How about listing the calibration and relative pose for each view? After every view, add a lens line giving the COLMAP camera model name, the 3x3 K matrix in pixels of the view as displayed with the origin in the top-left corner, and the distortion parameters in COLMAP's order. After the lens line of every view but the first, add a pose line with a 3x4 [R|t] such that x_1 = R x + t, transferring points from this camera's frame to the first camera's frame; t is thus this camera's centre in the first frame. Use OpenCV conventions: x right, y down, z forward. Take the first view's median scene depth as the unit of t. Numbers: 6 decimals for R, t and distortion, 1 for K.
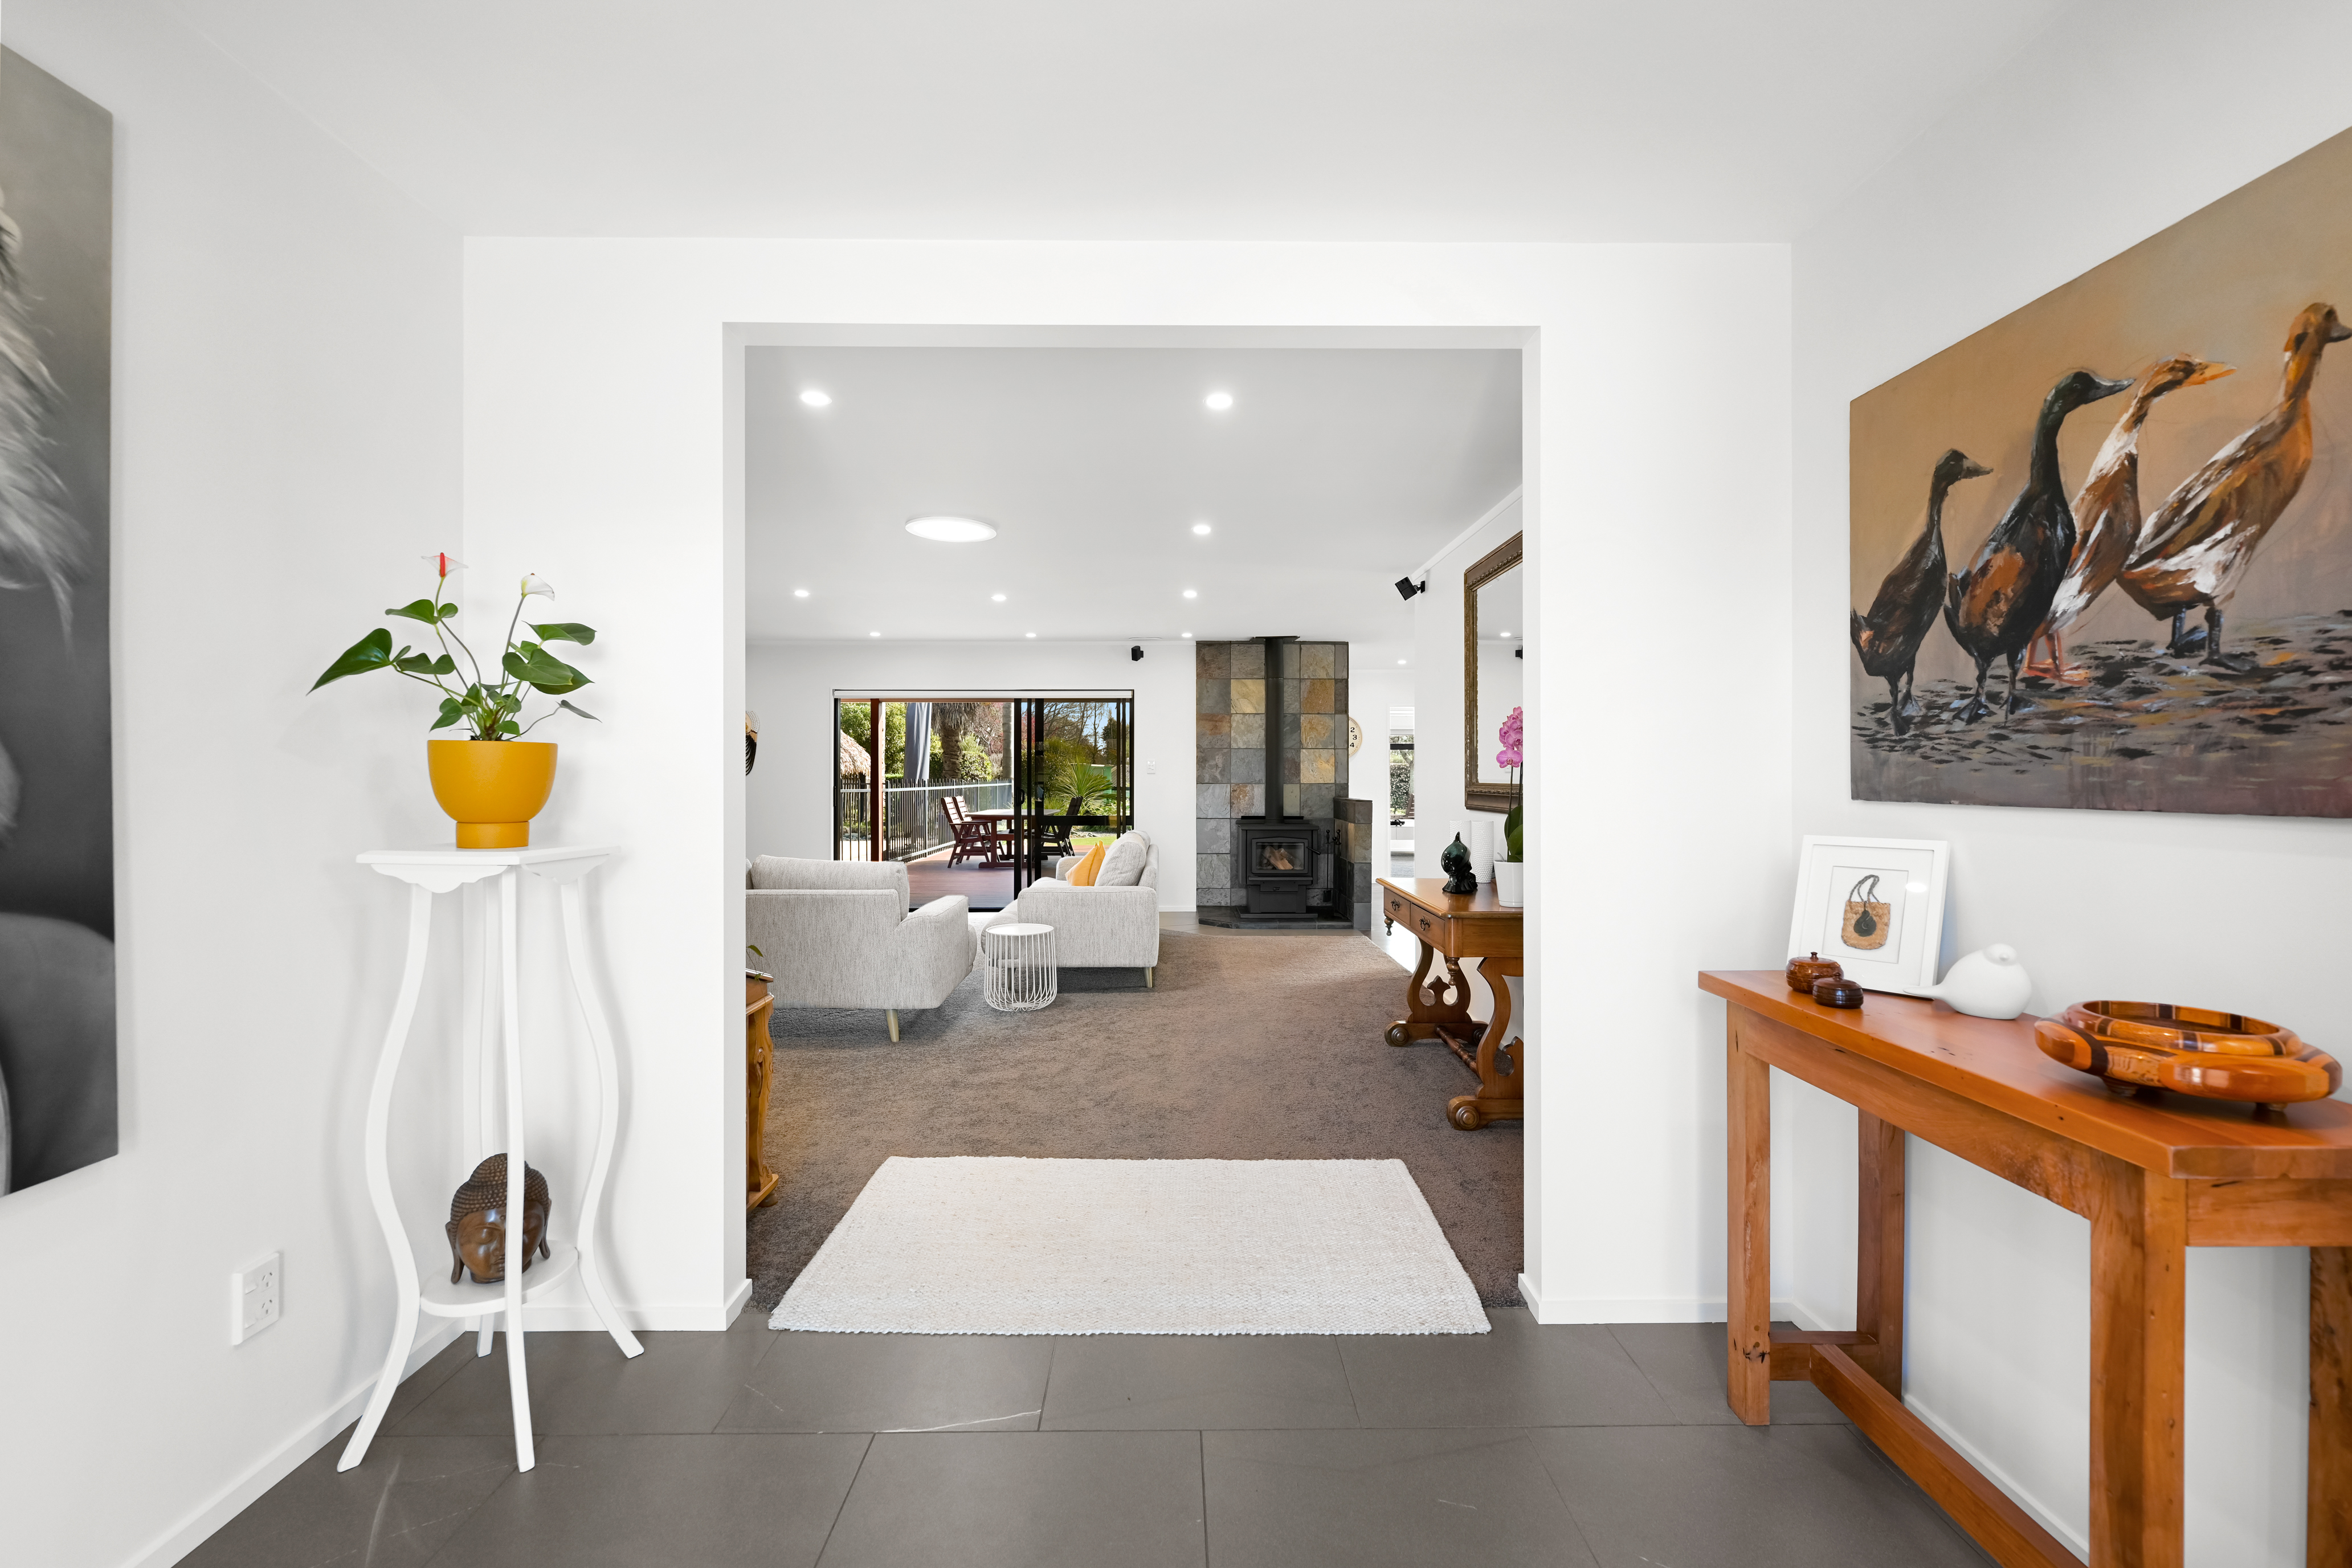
lens RADIAL K [[969.8, 0, 1164.3], [0, 969.8, 782.7], [0, 0, 1]] dist [0.000025, -0.000441]
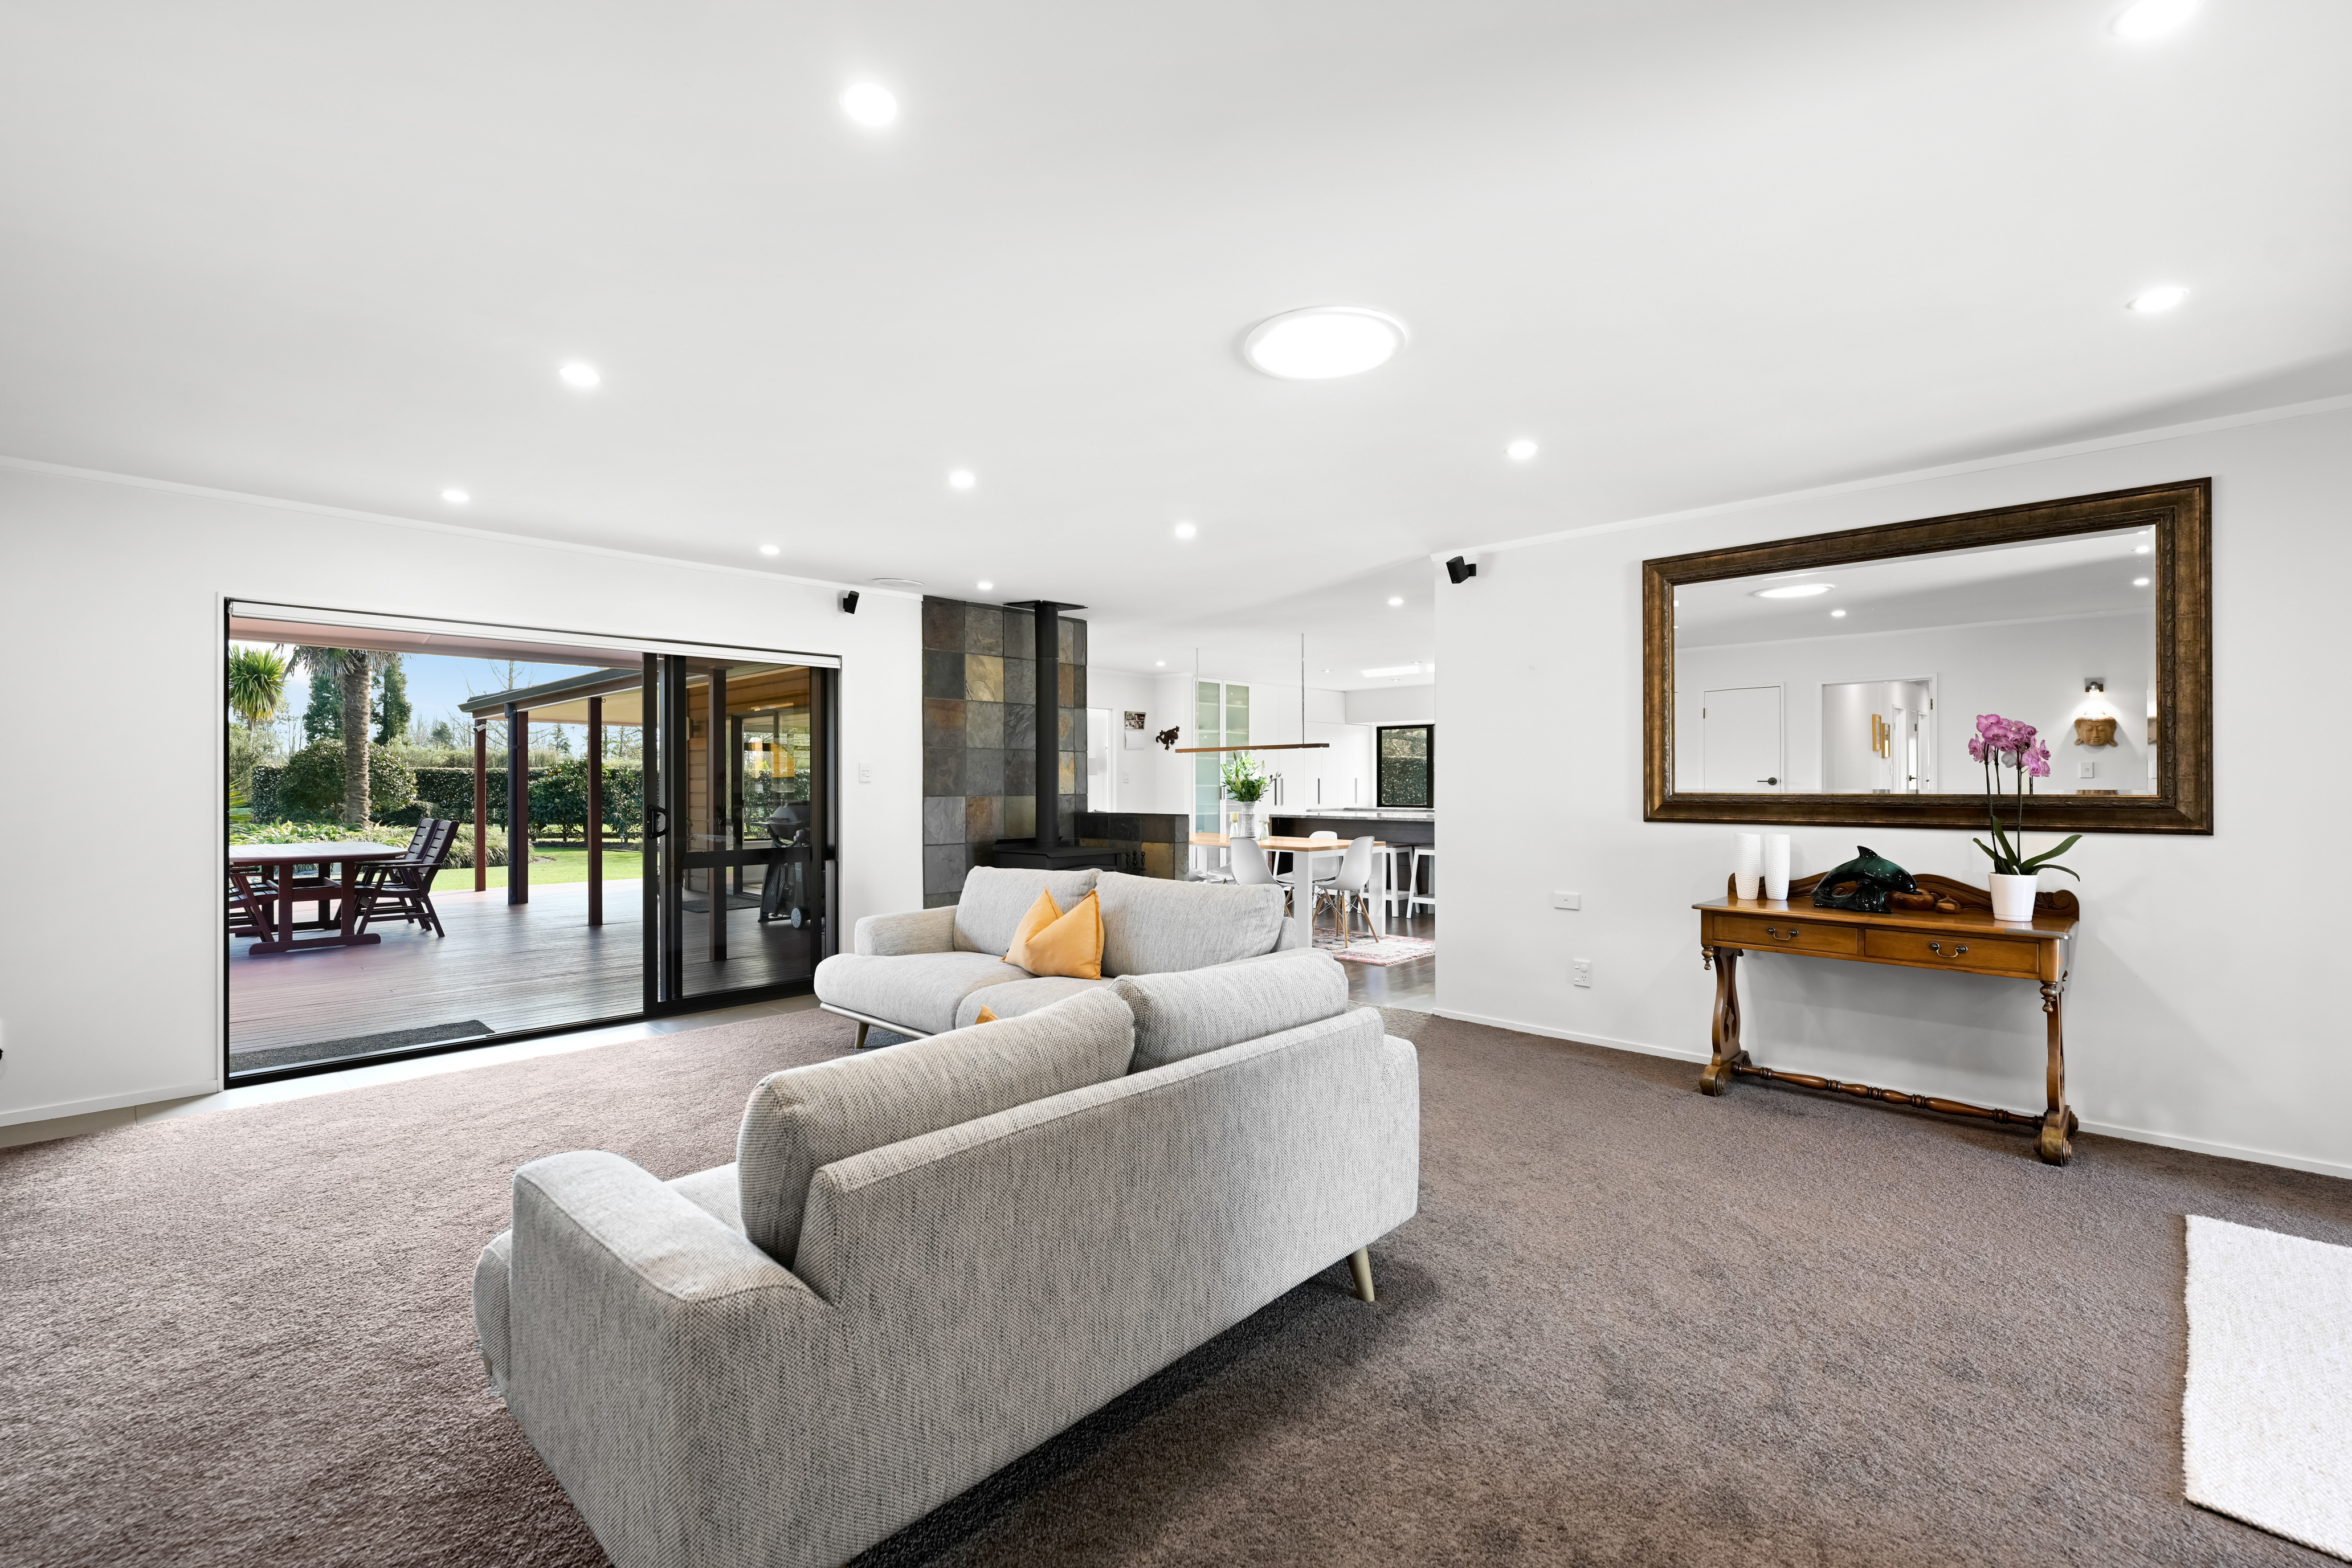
lens RADIAL K [[1009.6, 0, 1168.9], [0, 1009.6, 792.9], [0, 0, 1]] dist [0.002043, 0.000171]
pose [[0.698727, -0.009257, 0.715329, -0.373271], [0.007318, 0.999956, 0.005792, -0.004401], [-0.715351, 0.001187, 0.698764, 0.352072]]
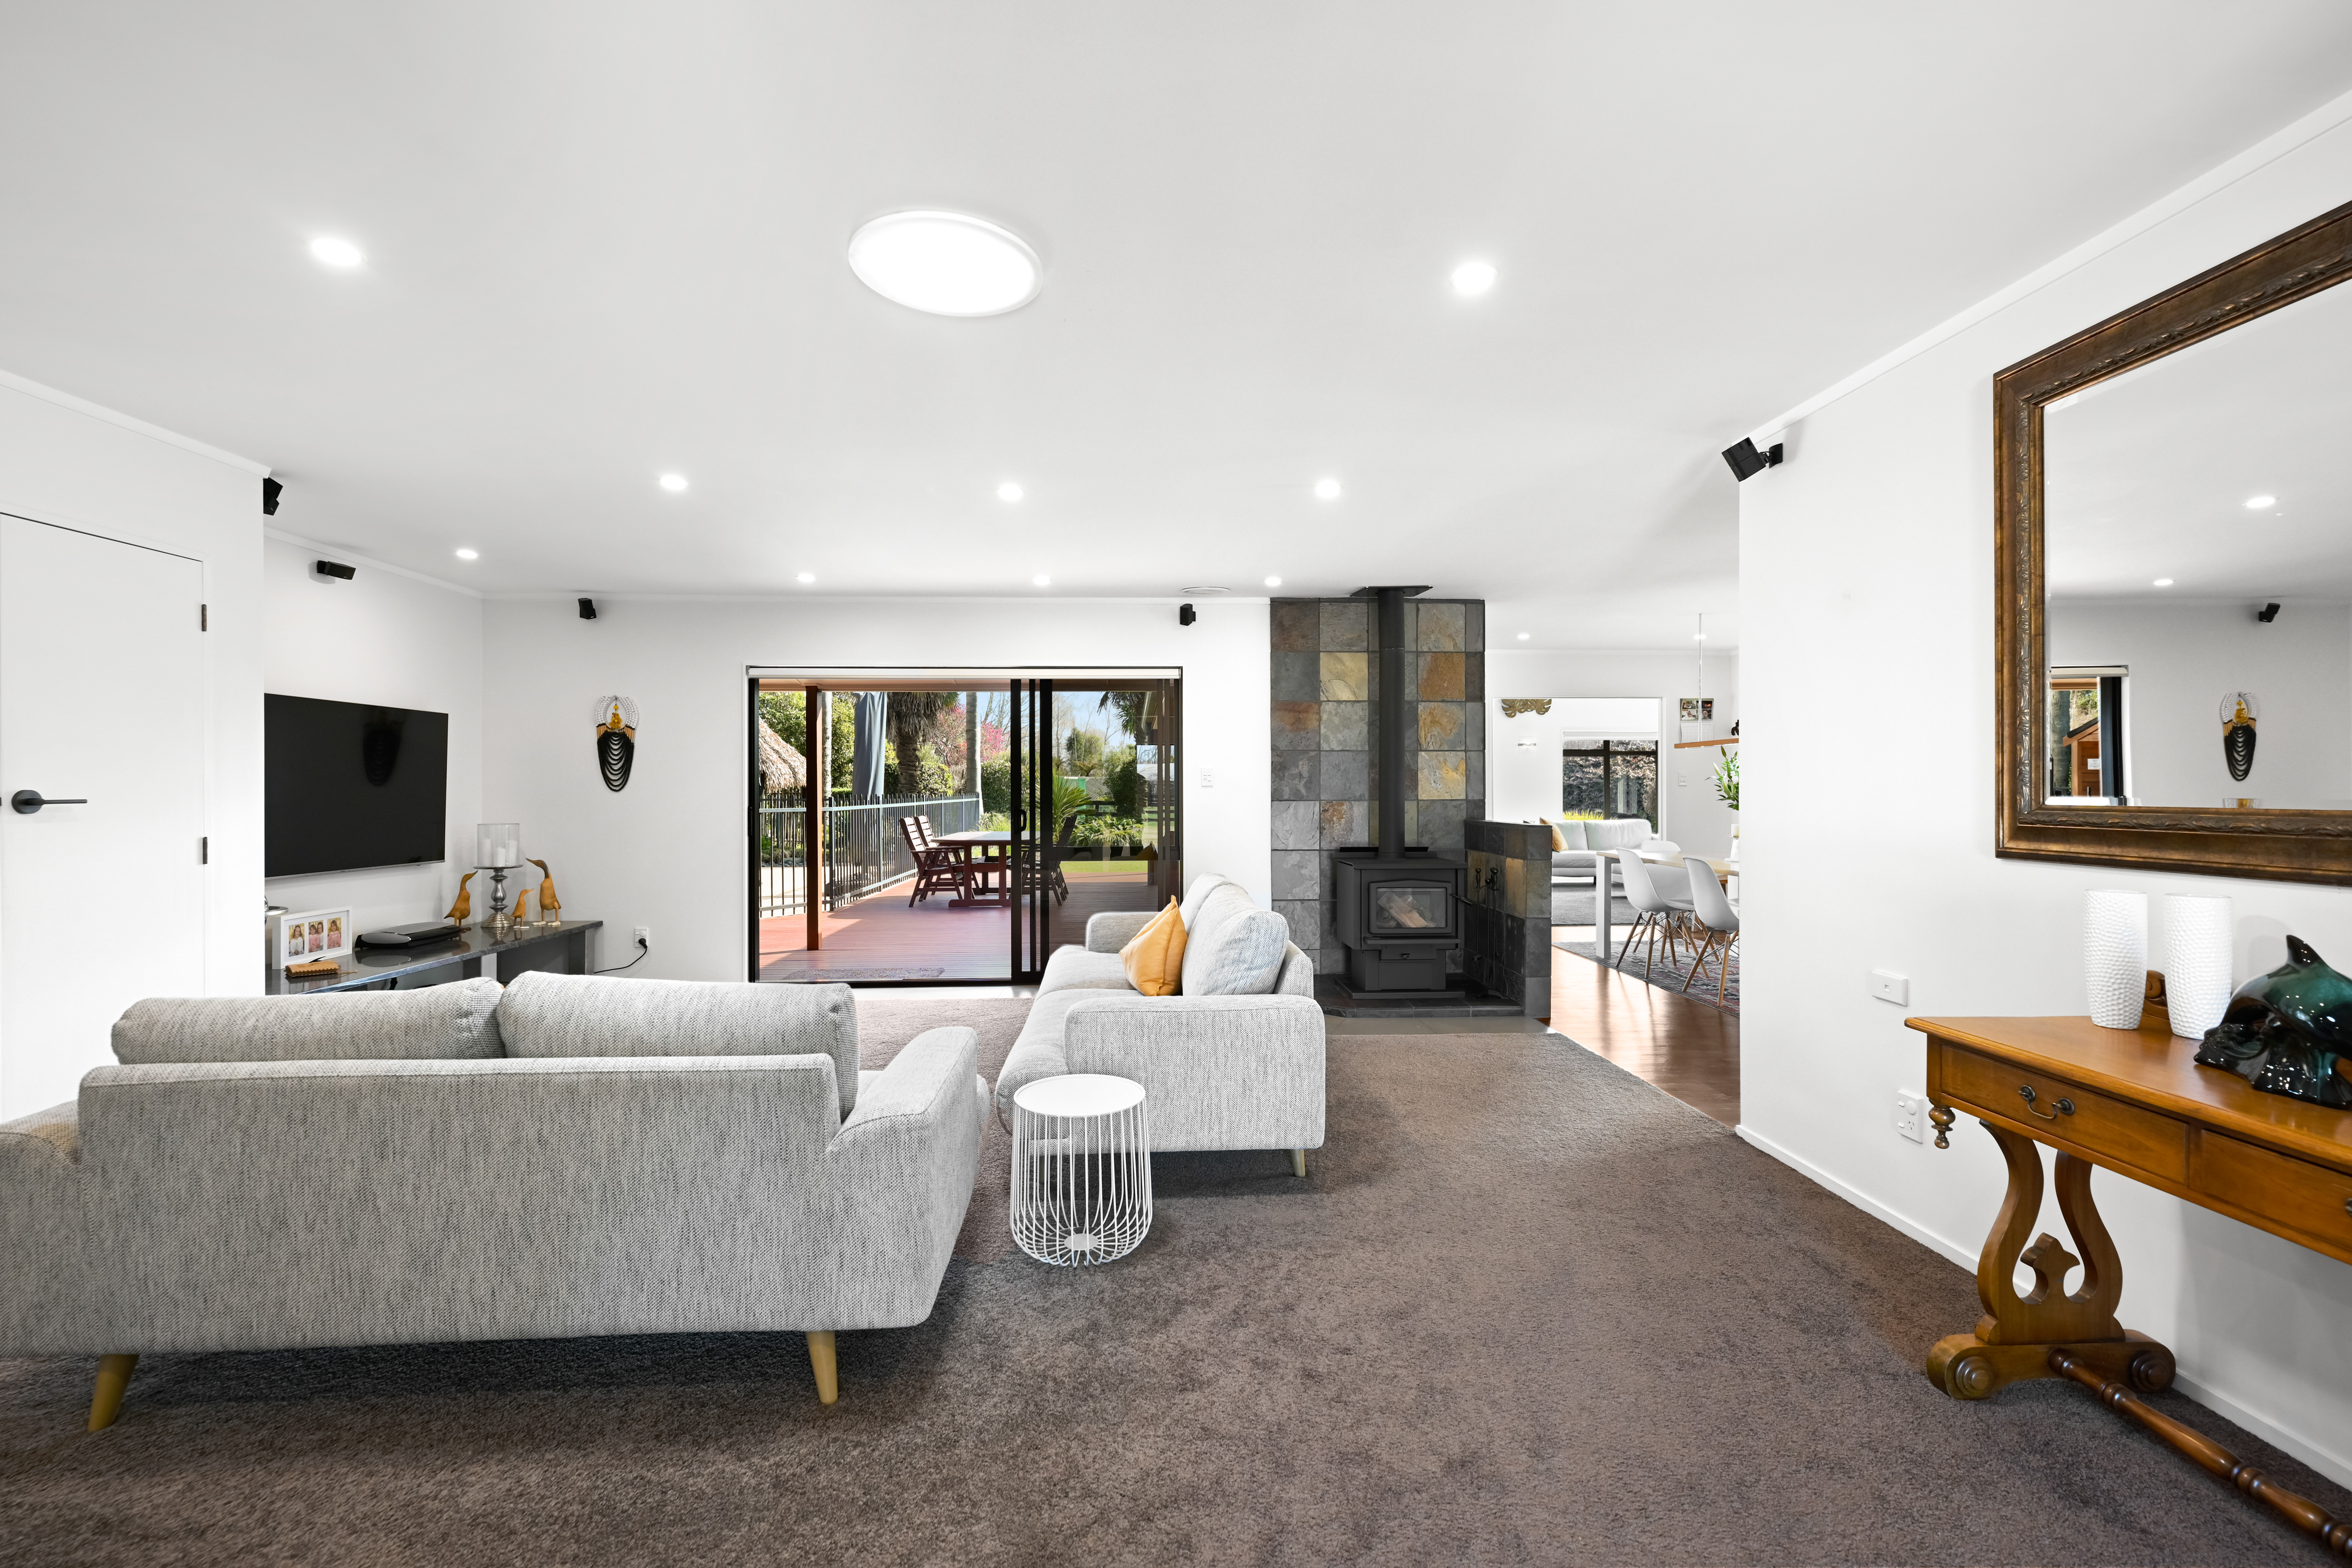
lens RADIAL K [[1009.6, 0, 1168.9], [0, 1009.6, 792.9], [0, 0, 1]] dist [0.002043, 0.000171]
pose [[0.999180, -0.004377, 0.040253, -0.070949], [0.004487, 0.999986, -0.002666, -0.003209], [-0.040241, 0.002845, 0.999186, 0.270398]]
